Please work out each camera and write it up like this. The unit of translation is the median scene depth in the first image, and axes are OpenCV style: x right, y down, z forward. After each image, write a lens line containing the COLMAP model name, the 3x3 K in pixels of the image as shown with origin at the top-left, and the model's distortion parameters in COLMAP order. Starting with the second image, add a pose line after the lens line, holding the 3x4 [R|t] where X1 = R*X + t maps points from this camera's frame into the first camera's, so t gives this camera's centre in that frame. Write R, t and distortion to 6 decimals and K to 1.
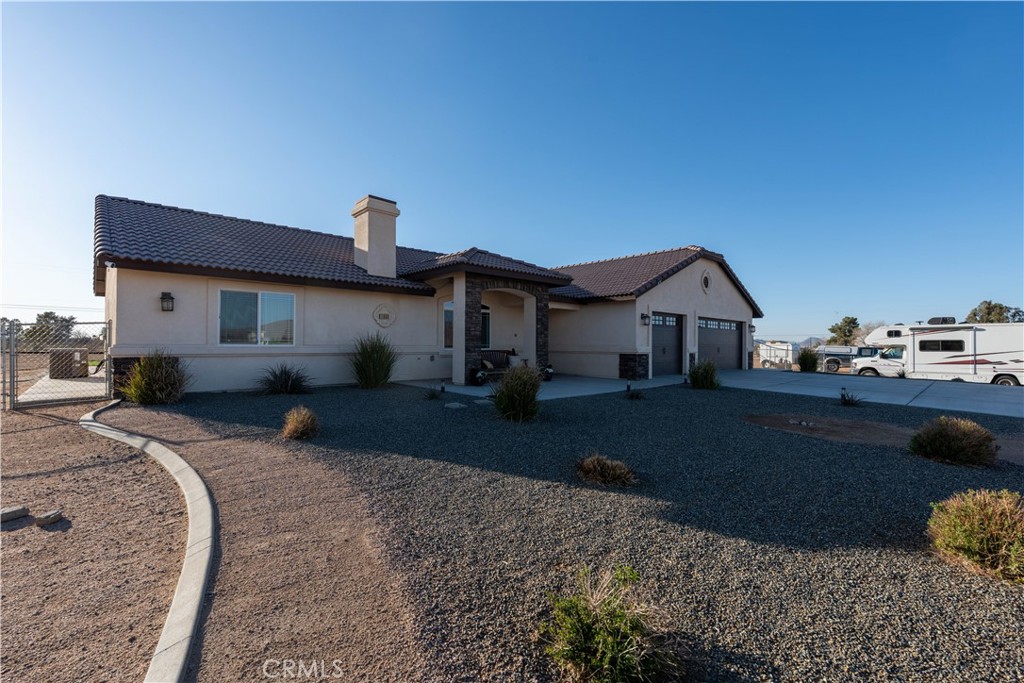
lens RADIAL K [[449.8, 0, 512.0], [0, 449.8, 341.5], [0, 0, 1]] dist [0.009399, -0.007029]
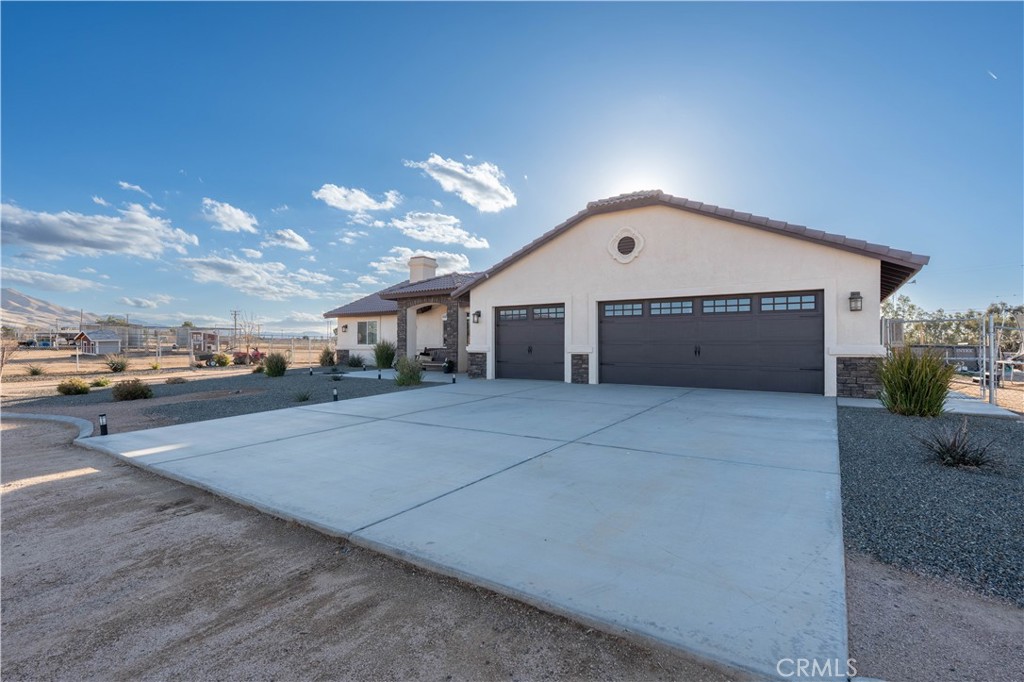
lens RADIAL K [[475.9, 0, 512.0], [0, 475.9, 341.0], [0, 0, 1]] dist [-0.000635, -0.000026]
pose [[0.213762, -0.013061, -0.976798, 1.496422], [0.010522, 0.999883, -0.011067, 0.018103], [0.976829, -0.007912, 0.213875, 0.964023]]
